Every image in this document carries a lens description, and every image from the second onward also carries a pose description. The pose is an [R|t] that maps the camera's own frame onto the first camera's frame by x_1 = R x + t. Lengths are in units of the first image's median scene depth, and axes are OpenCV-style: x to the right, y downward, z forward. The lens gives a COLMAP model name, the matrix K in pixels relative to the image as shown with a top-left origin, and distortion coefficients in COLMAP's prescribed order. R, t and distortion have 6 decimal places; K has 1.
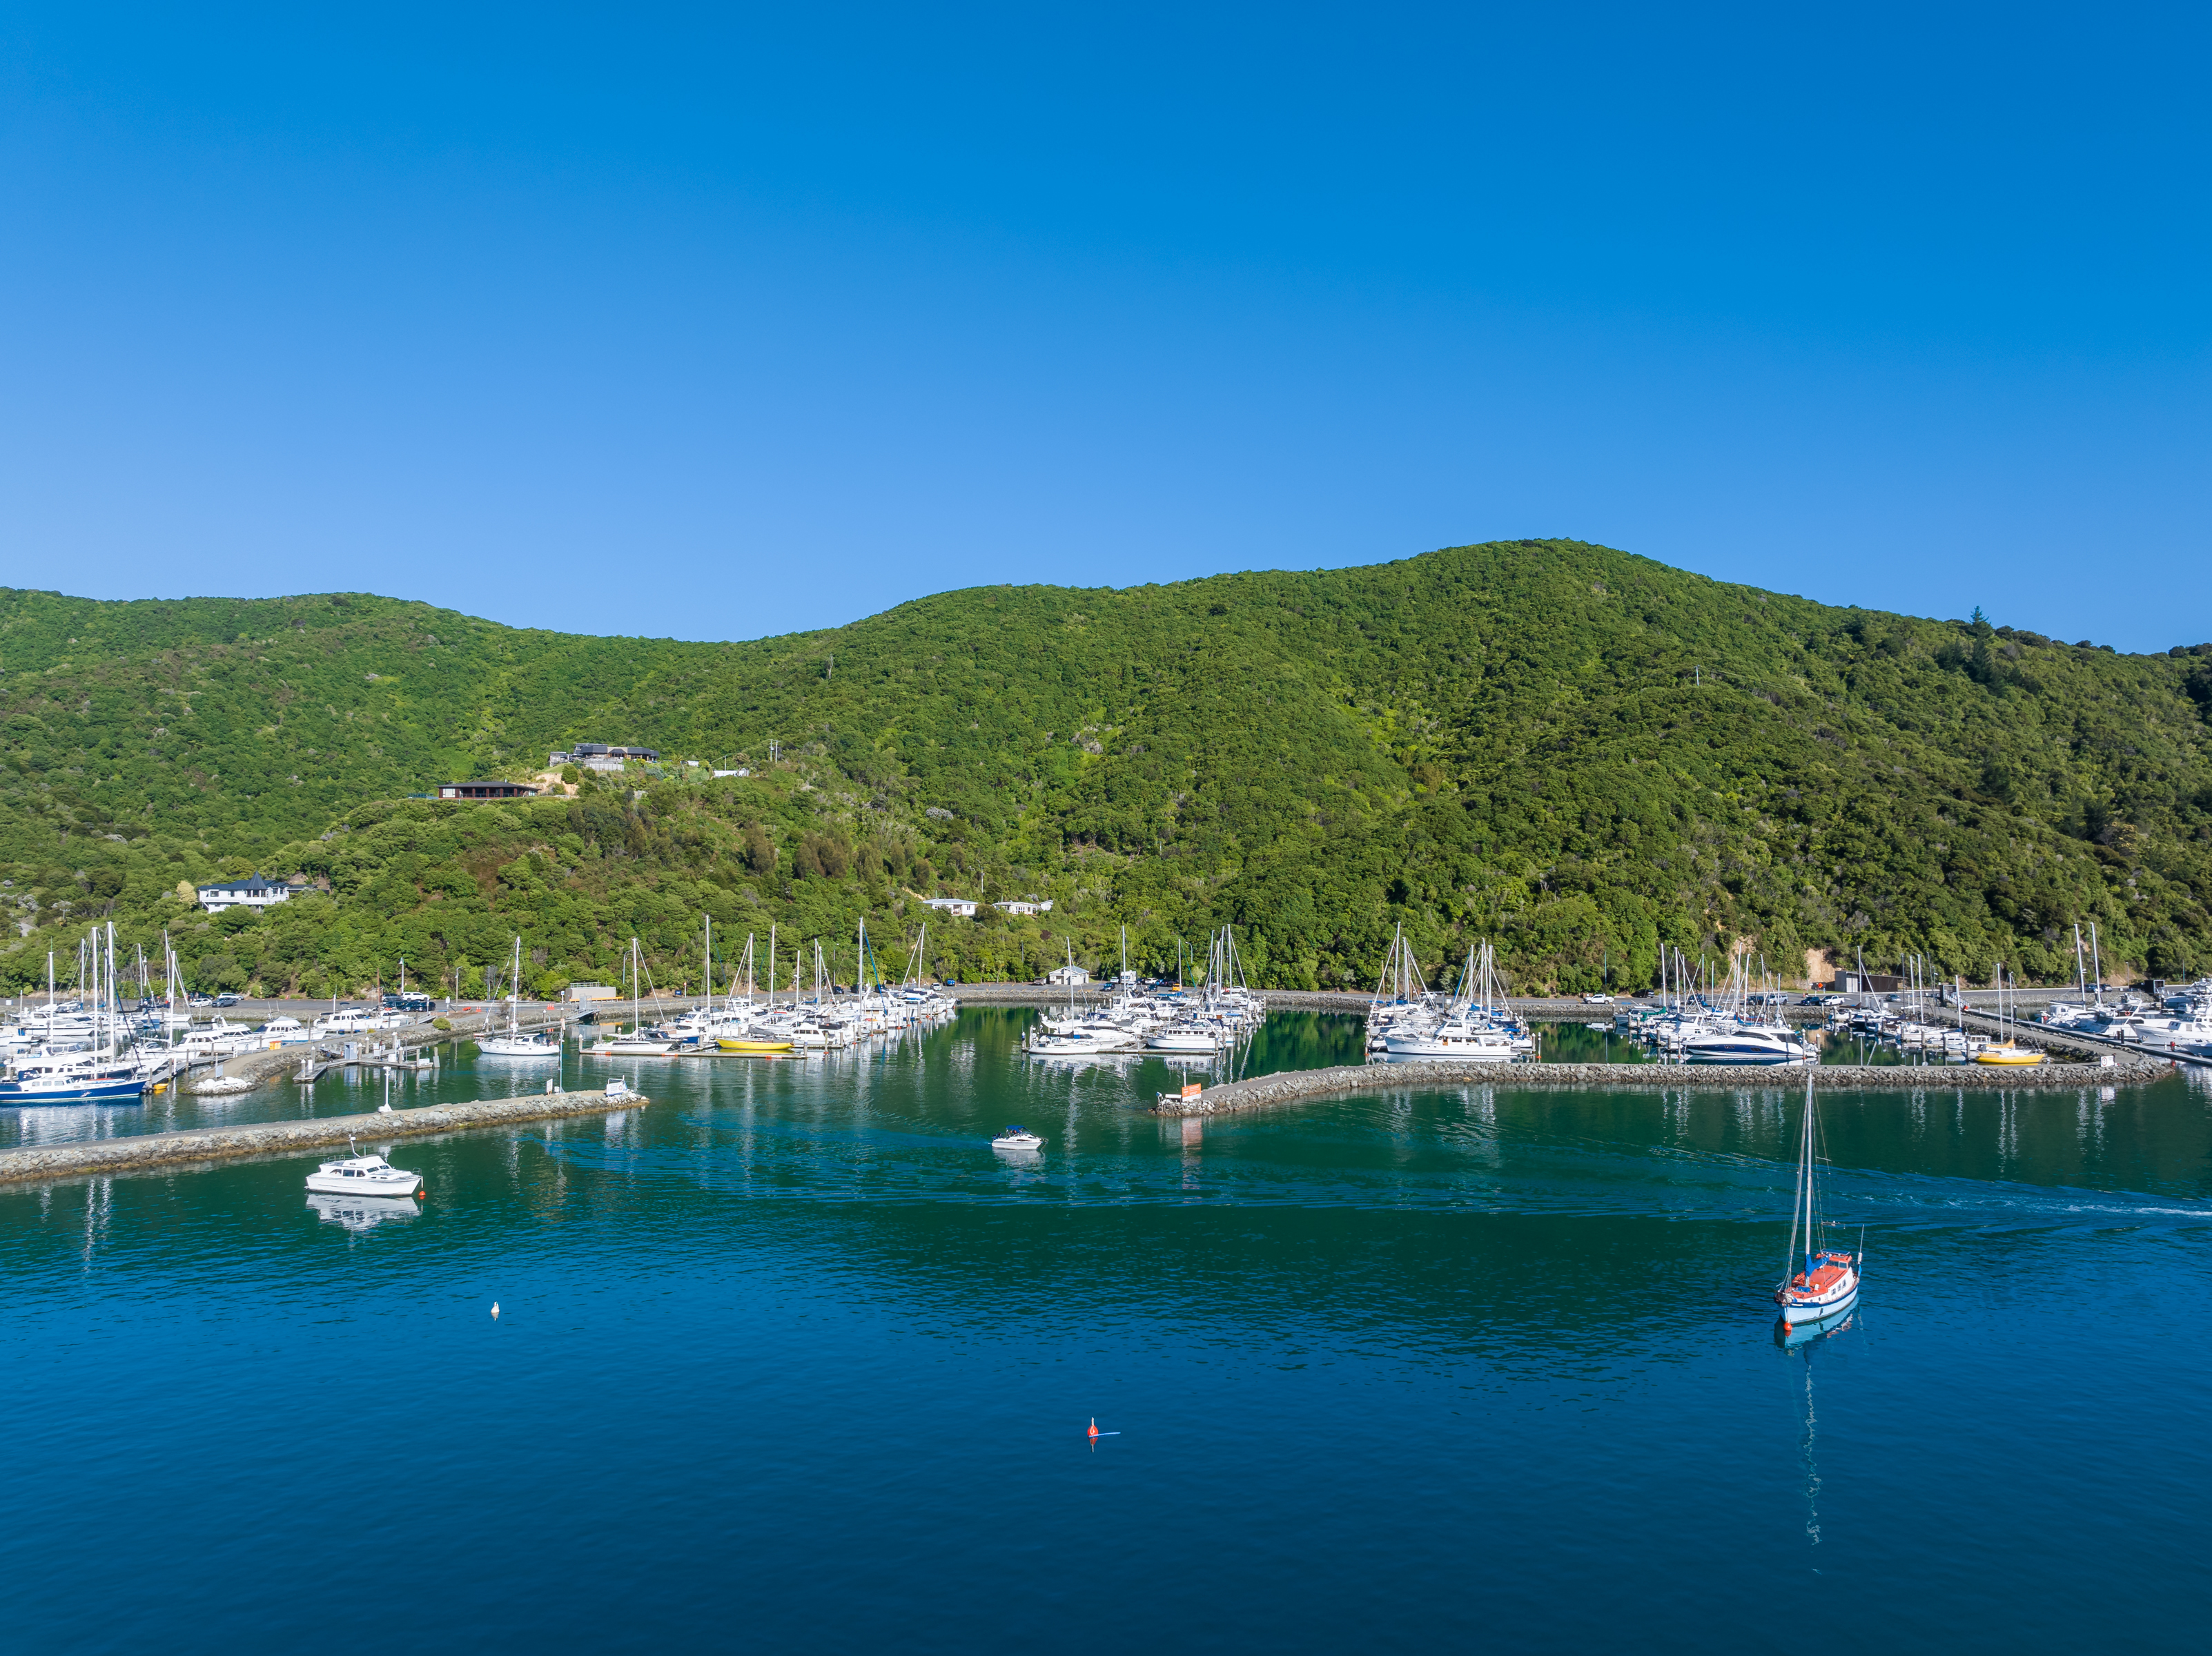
lens RADIAL K [[1540.9, 0, 1103.0], [0, 1540.9, 824.9], [0, 0, 1]] dist [-0.039598, 0.002365]
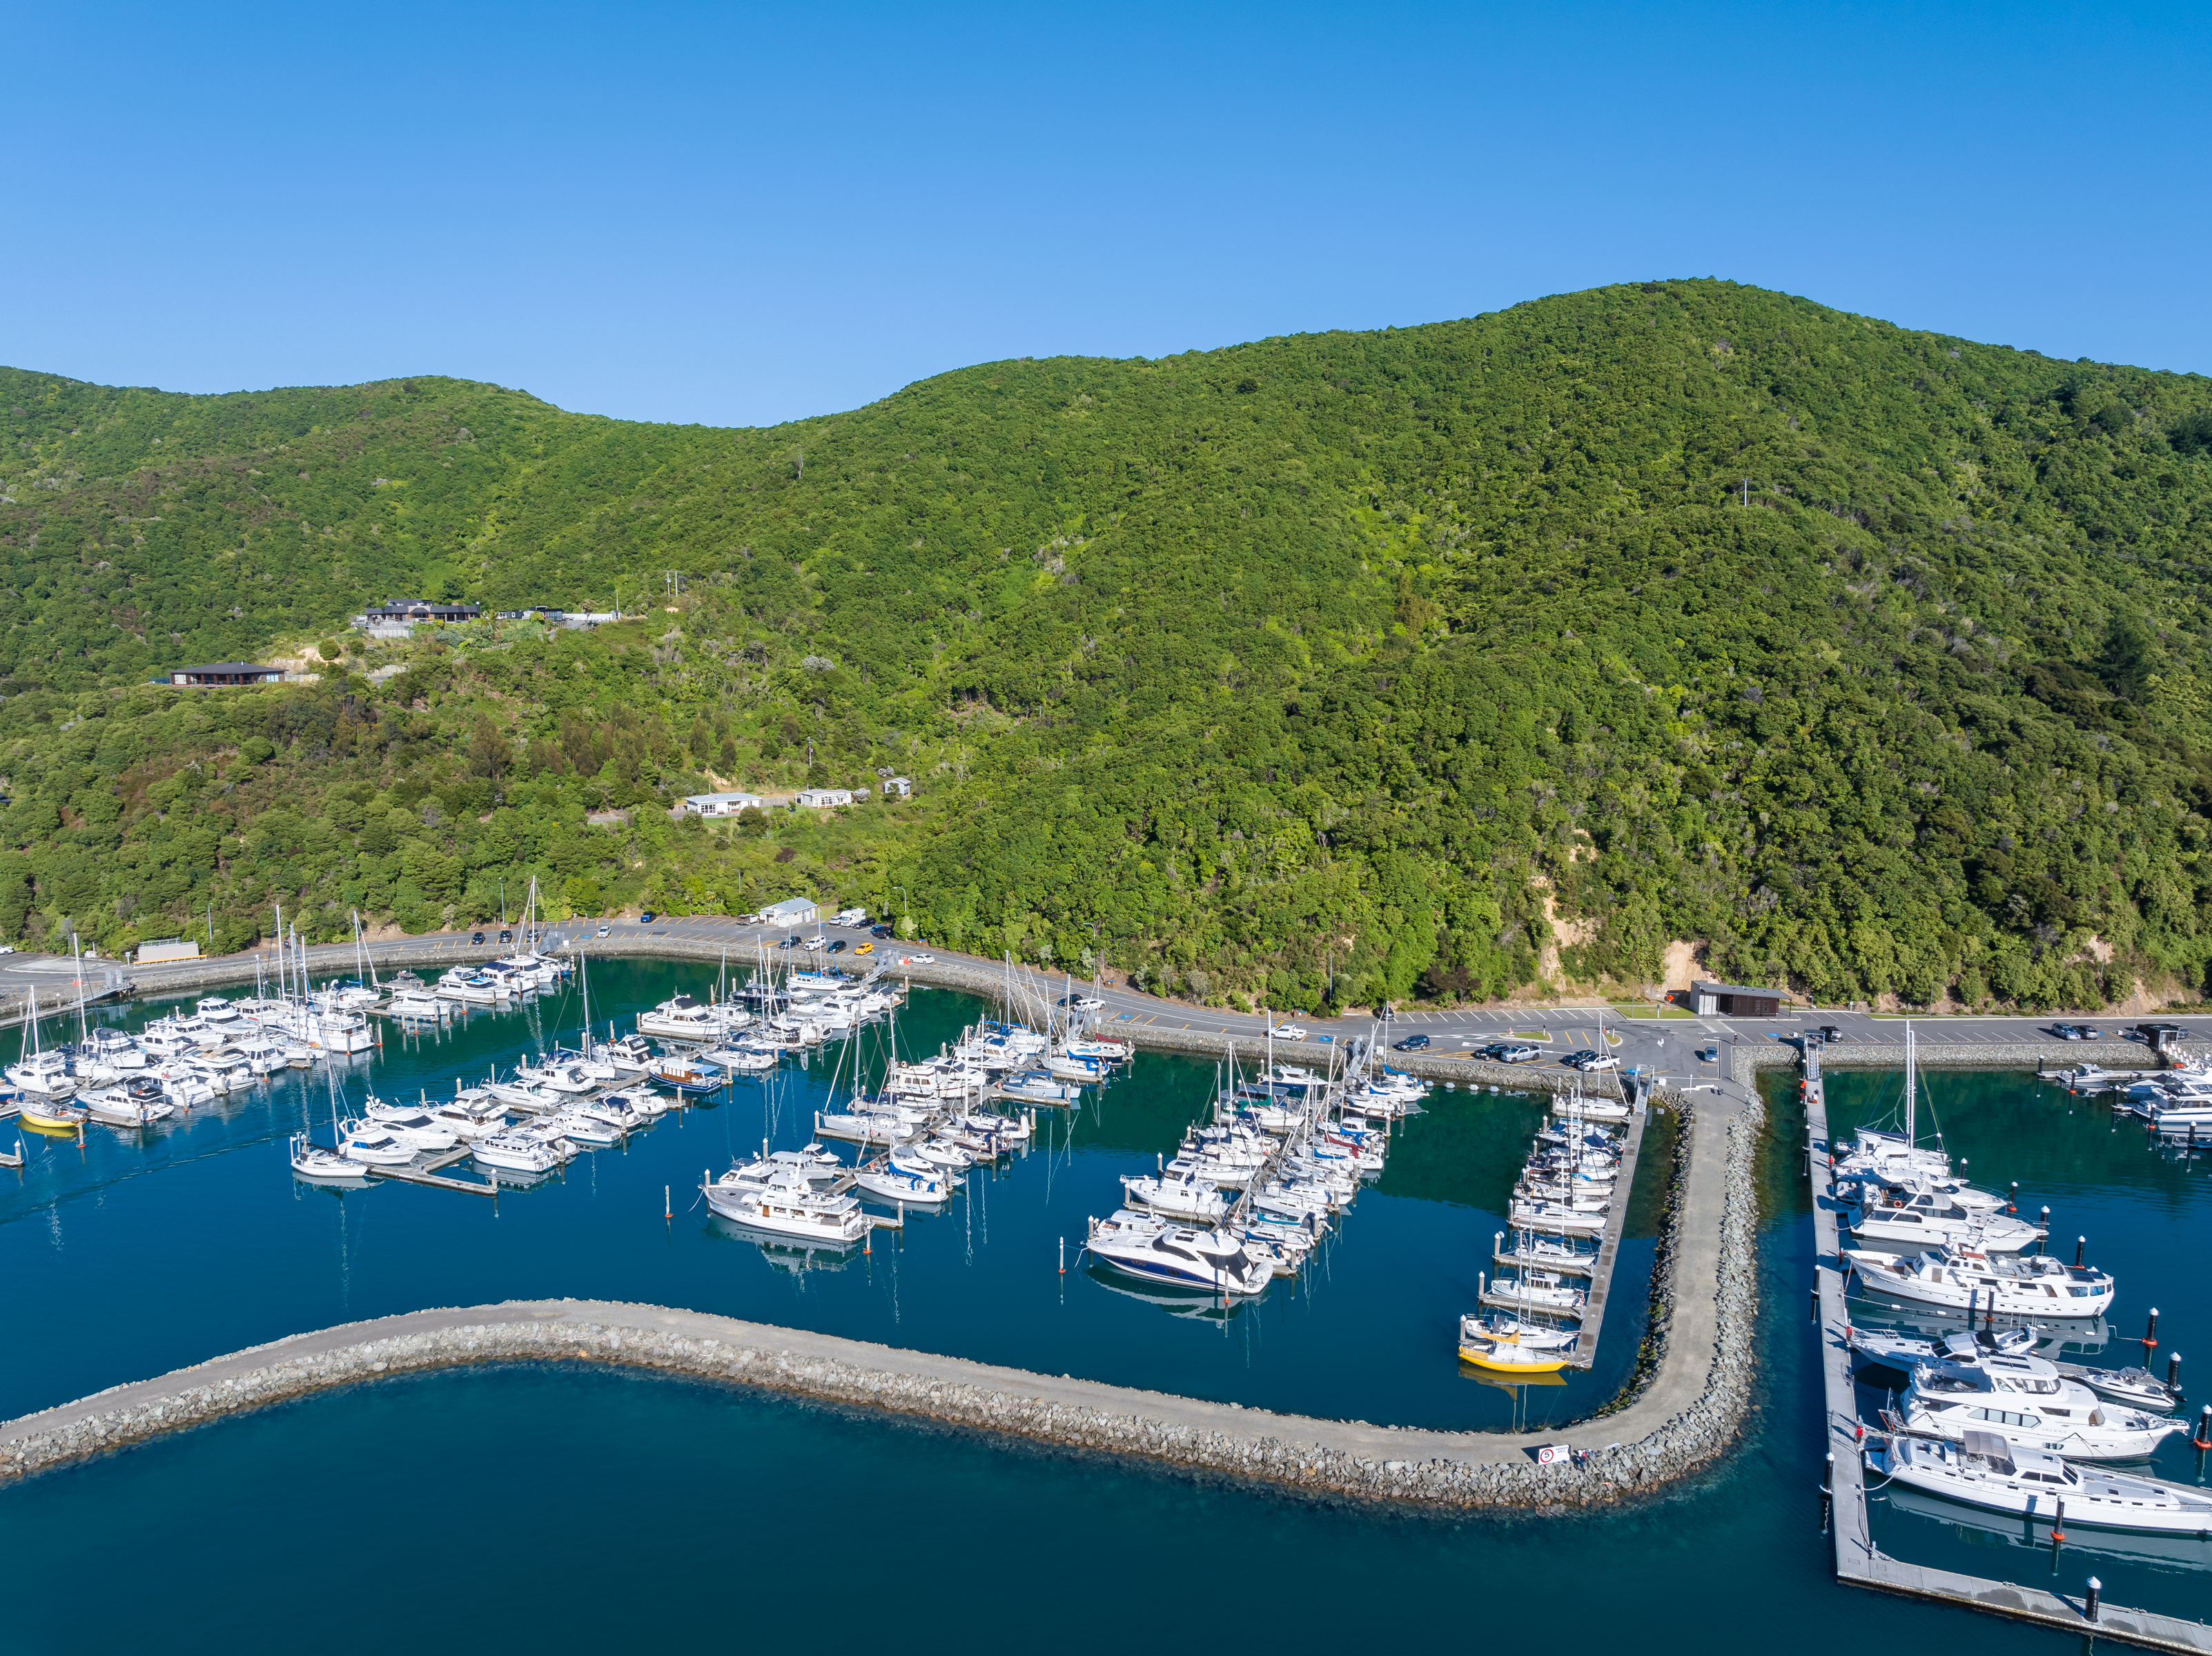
lens RADIAL K [[1540.9, 0, 1106.4], [0, 1540.9, 826.7], [0, 0, 1]] dist [-0.039598, 0.002365]
pose [[0.979201, 0.030019, -0.200662, 0.191674], [0.007072, 0.983344, 0.181618, -0.060465], [0.202772, -0.179260, 0.962678, 0.139532]]
